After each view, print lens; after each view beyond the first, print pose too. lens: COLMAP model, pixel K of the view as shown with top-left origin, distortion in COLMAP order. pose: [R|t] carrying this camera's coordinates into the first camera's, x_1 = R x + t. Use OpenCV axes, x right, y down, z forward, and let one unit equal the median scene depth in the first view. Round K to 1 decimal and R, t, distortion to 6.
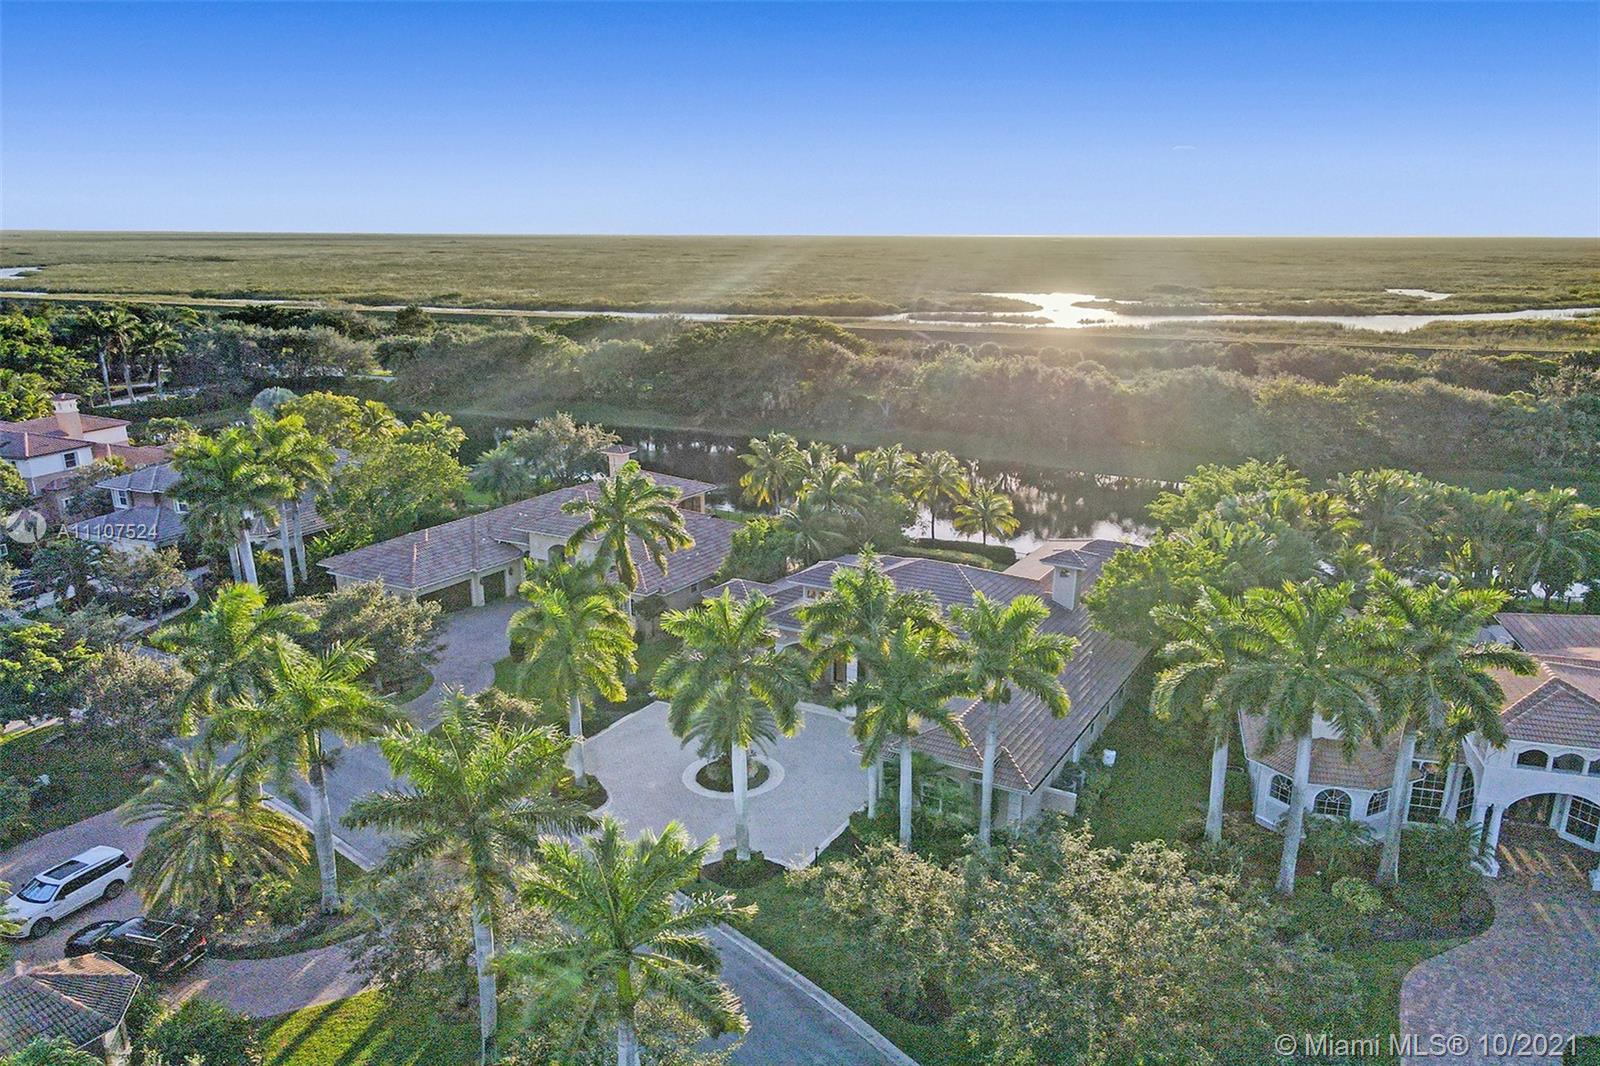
lens RADIAL K [[1304.7, 0, 800.0], [0, 1304.7, 533.0], [0, 0, 1]] dist [0.003712, 0.010310]
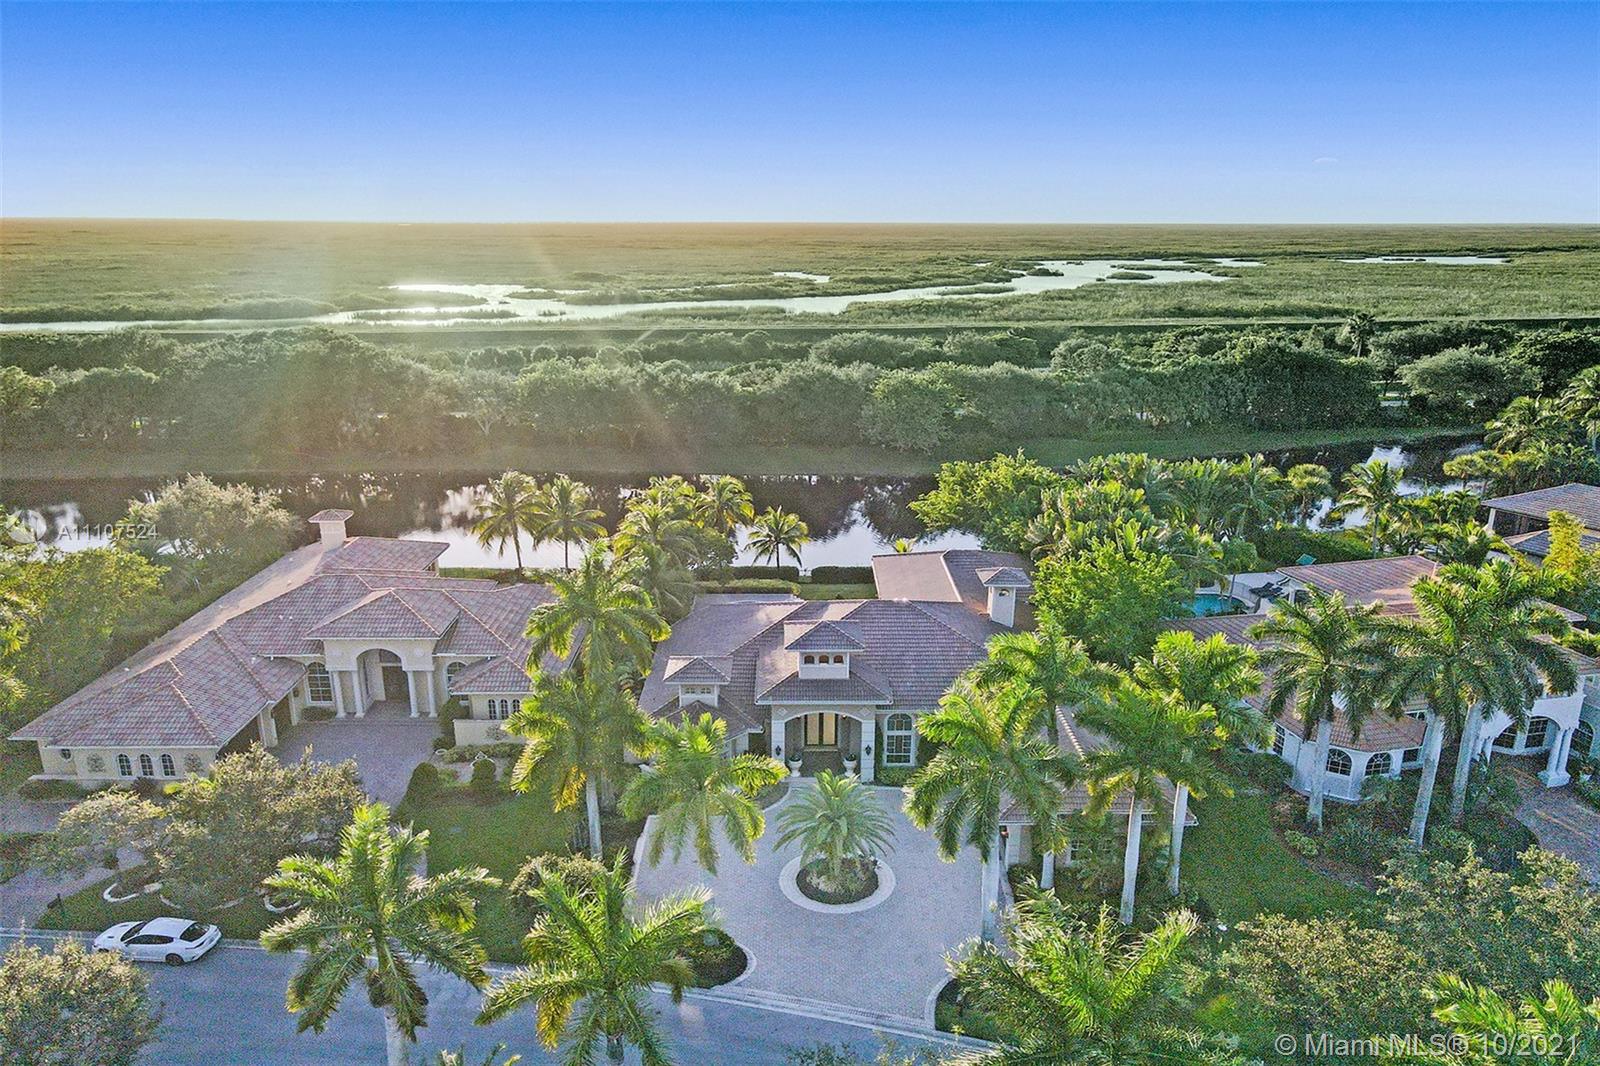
lens RADIAL K [[1304.7, 0, 800.0], [0, 1304.7, 533.0], [0, 0, 1]] dist [0.003712, 0.010310]
pose [[0.836087, -0.127551, 0.533562, -0.335994], [0.118918, 0.991609, 0.050706, -0.060195], [-0.535552, 0.021055, 0.844240, 0.191122]]
